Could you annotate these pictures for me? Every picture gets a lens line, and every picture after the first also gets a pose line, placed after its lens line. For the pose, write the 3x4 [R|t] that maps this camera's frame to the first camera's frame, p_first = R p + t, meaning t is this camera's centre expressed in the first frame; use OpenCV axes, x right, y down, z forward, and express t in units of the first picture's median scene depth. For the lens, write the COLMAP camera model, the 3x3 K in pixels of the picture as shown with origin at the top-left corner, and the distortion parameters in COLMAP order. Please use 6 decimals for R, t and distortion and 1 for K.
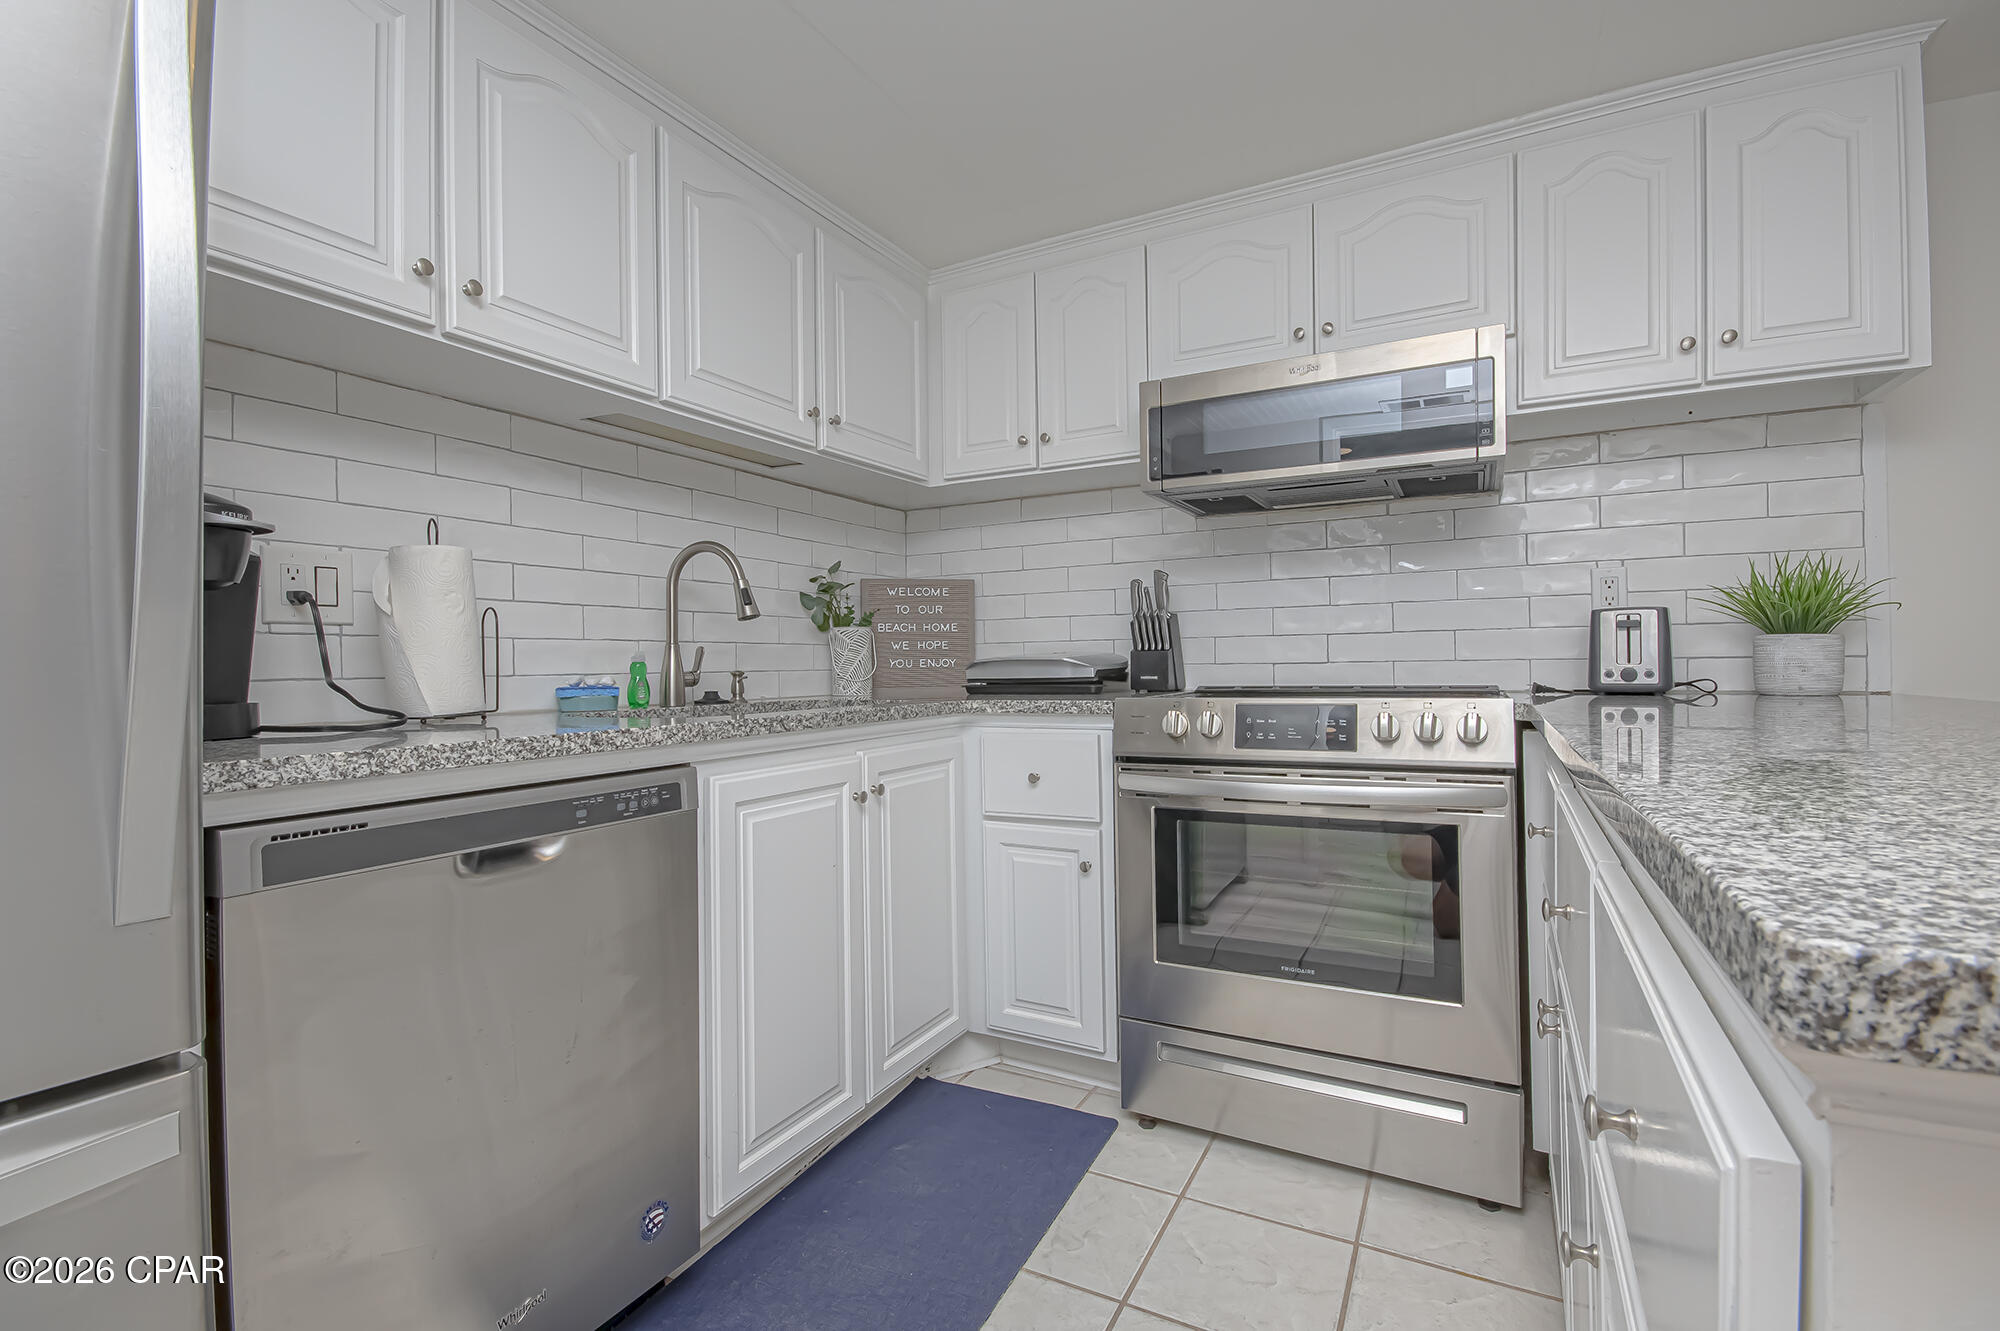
lens RADIAL K [[881.2, 0, 1021.8], [0, 881.2, 662.8], [0, 0, 1]] dist [-0.000641, -0.000391]
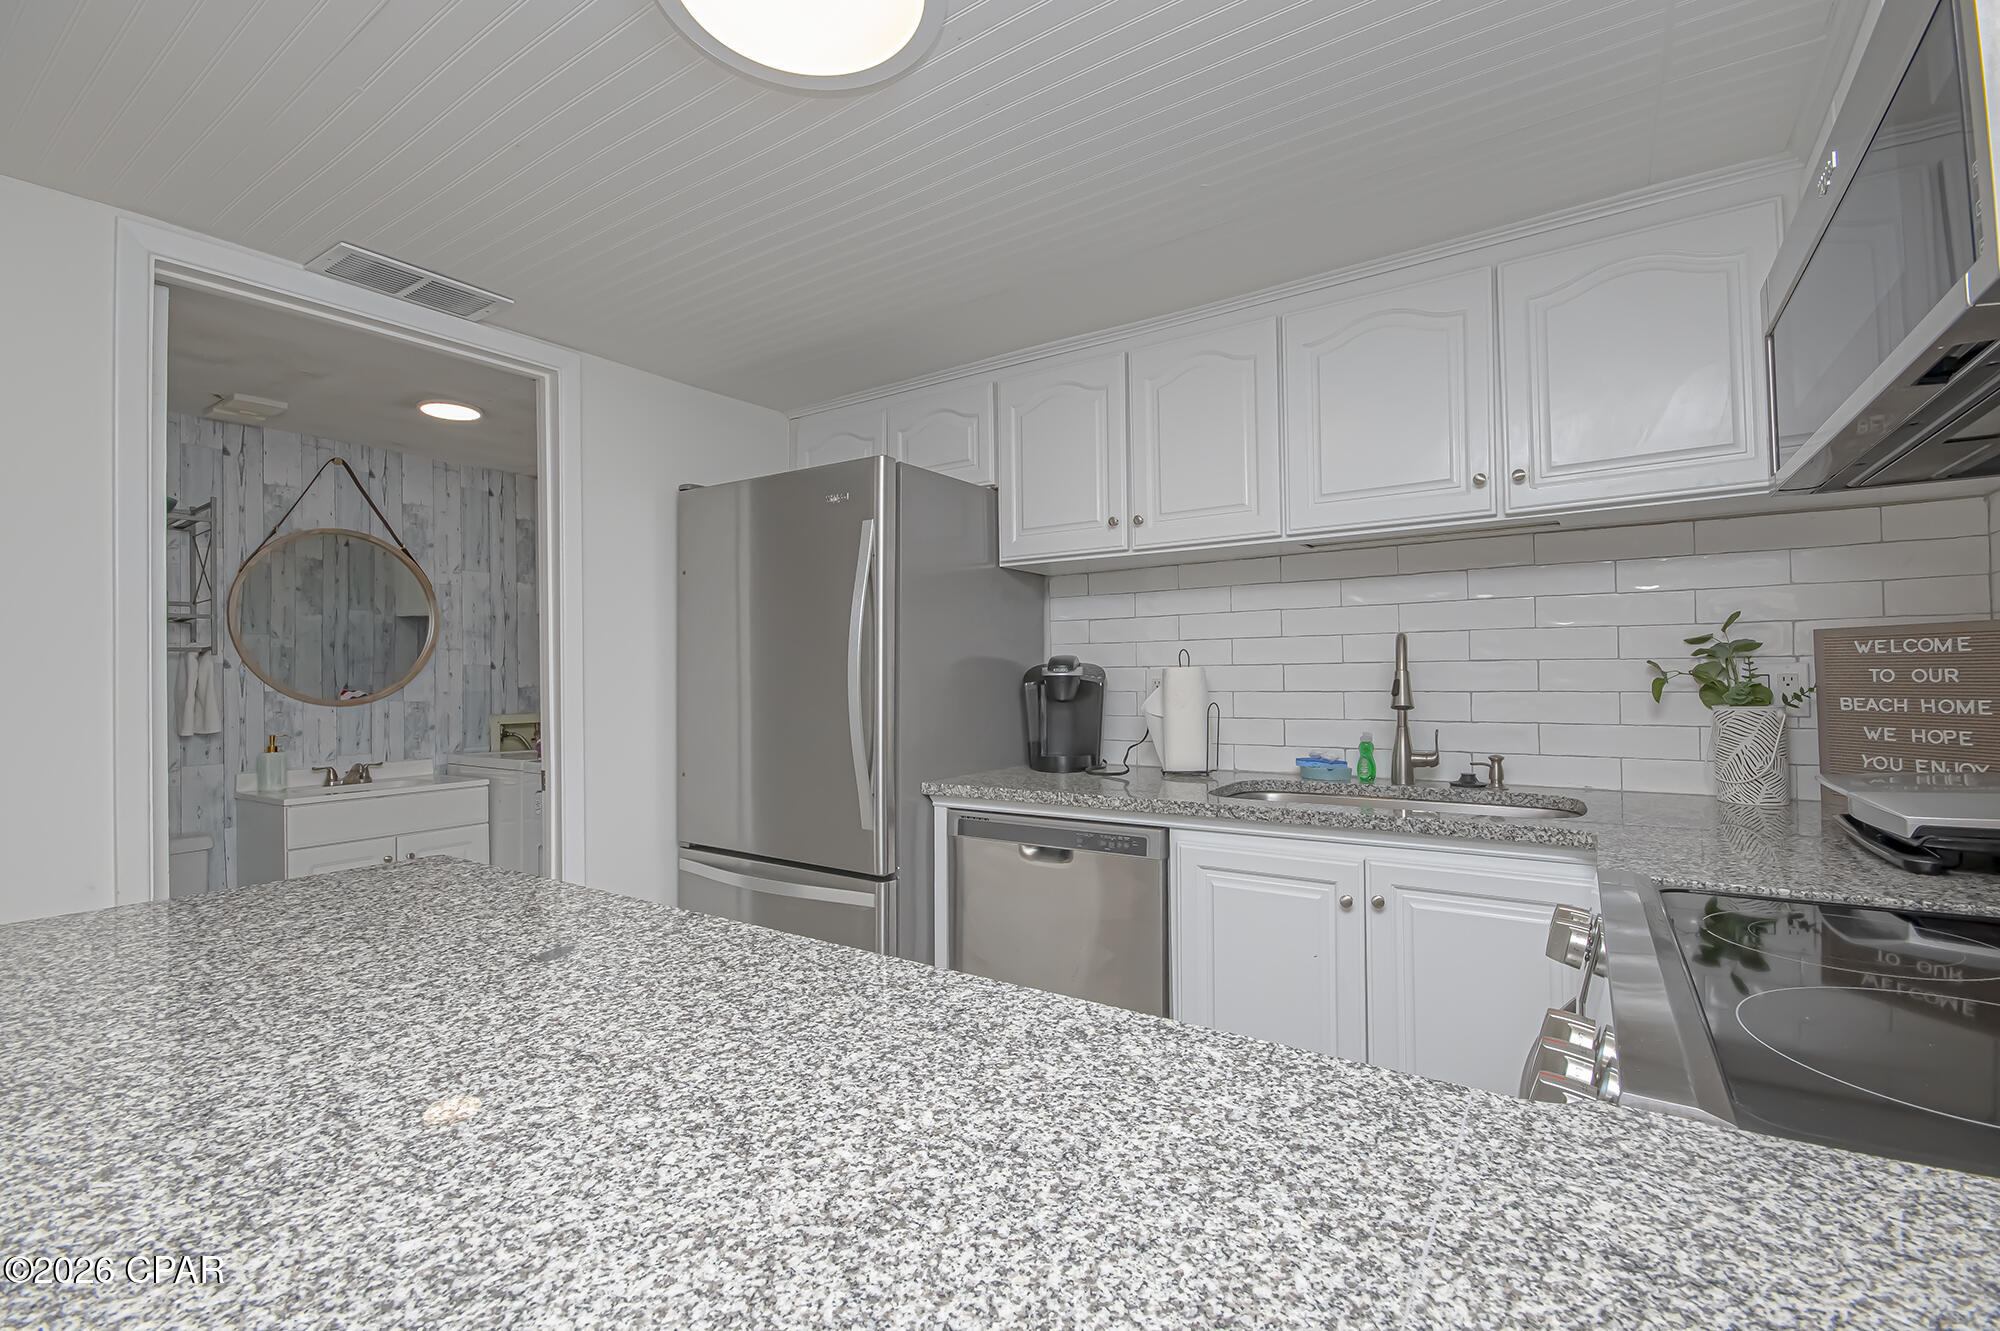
lens RADIAL K [[874.5, 0, 1010.8], [0, 874.5, 663.5], [0, 0, 1]] dist [0.014479, -0.015489]
pose [[-0.105155, -0.001561, -0.994455, 0.753343], [0.014043, 0.999897, -0.003054, -0.106448], [0.994357, -0.014286, -0.105122, 0.645047]]
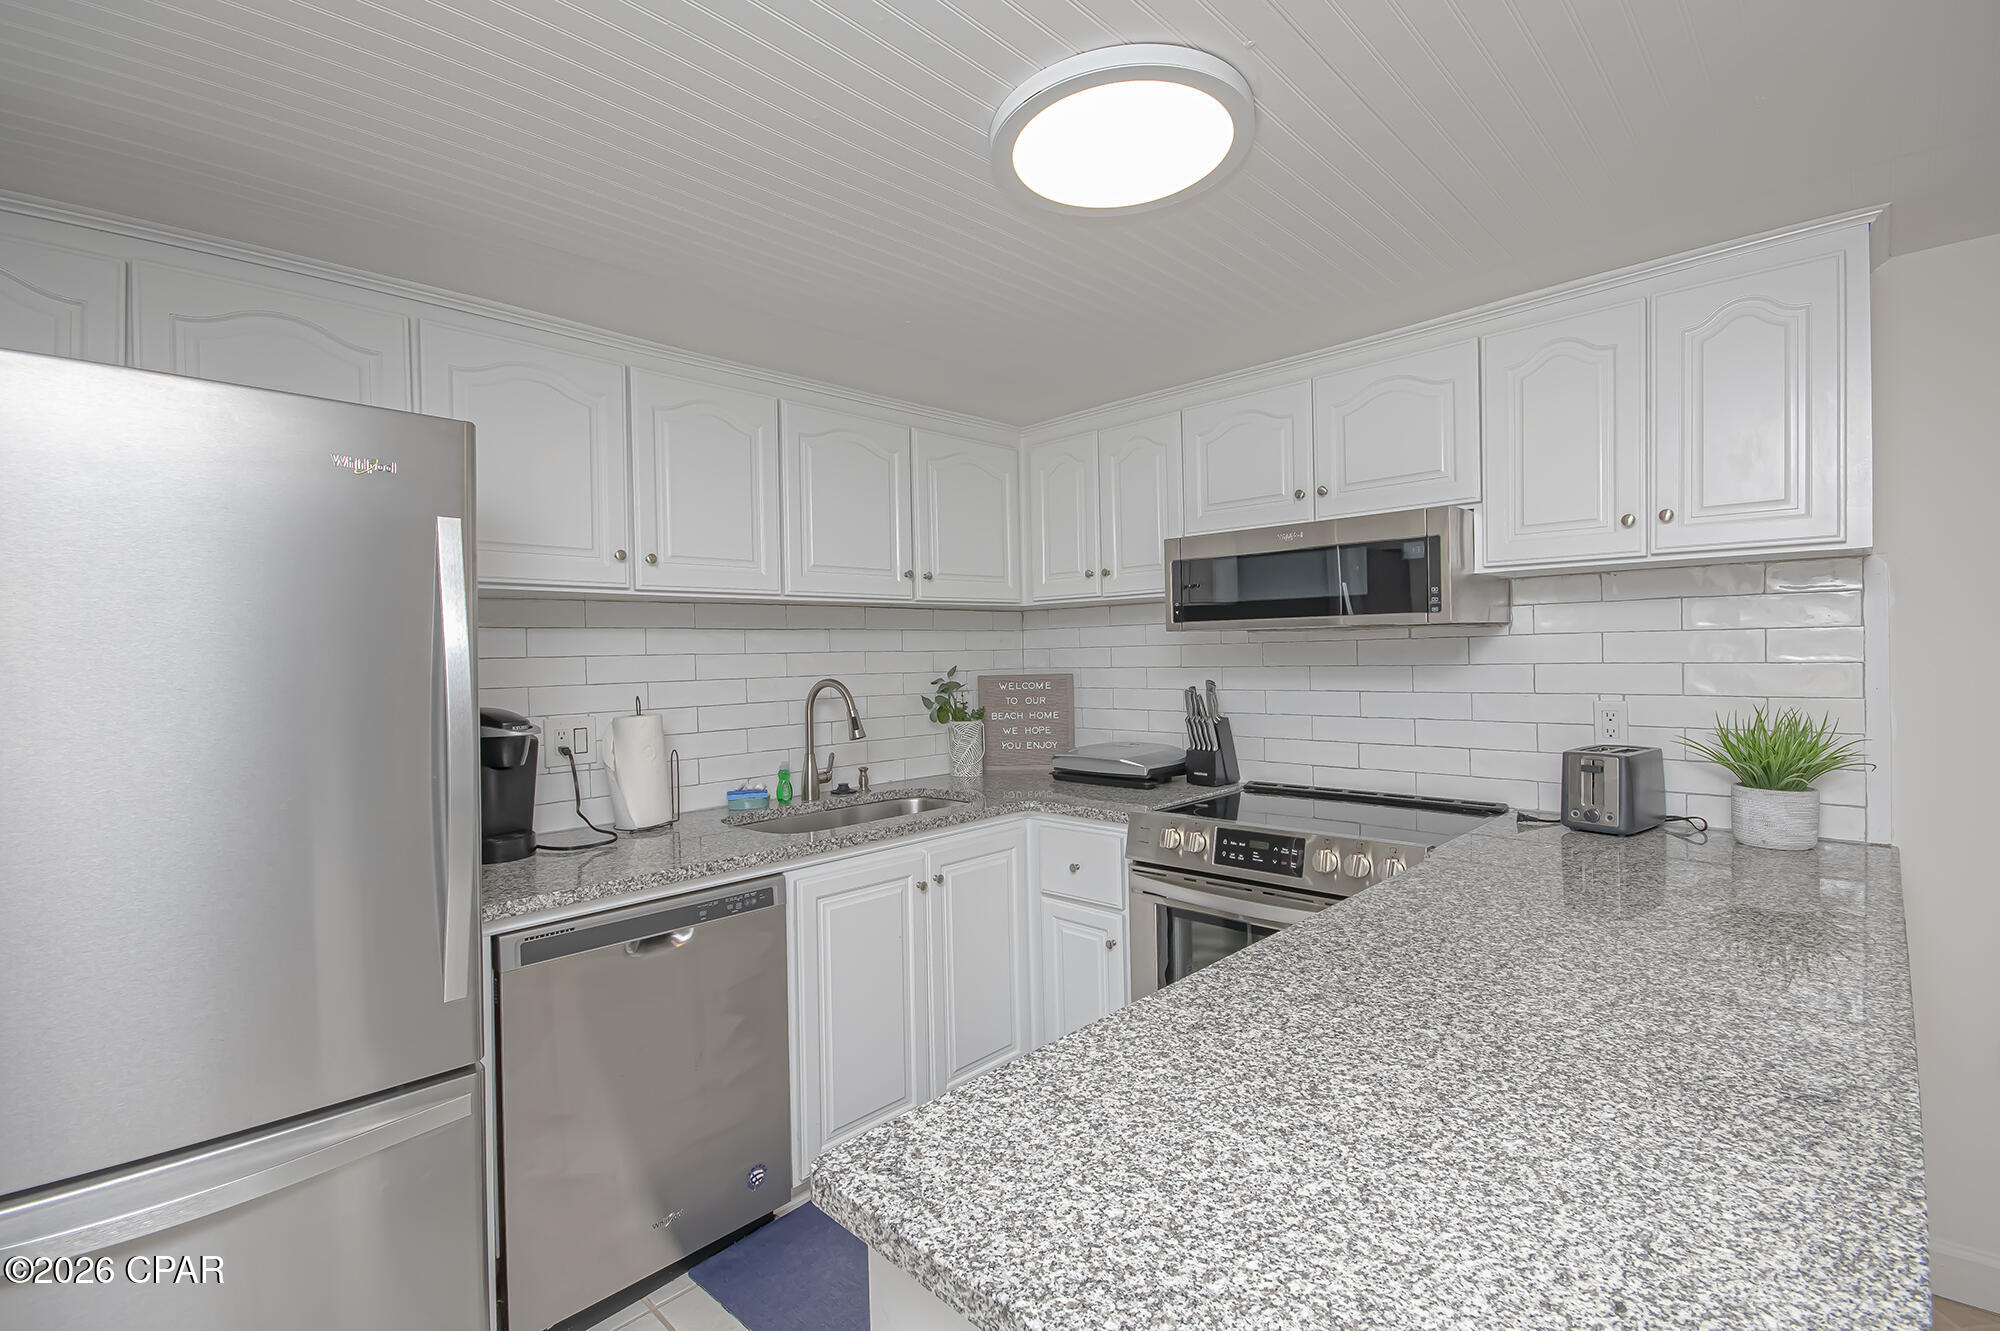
lens RADIAL K [[884.5, 0, 1019.3], [0, 884.5, 666.2], [0, 0, 1]] dist [0.001052, 0.000643]
pose [[0.959815, -0.002409, -0.280623, 0.298892], [0.007221, 0.999844, 0.016115, -0.178804], [0.280540, -0.017494, 0.959683, -0.214737]]
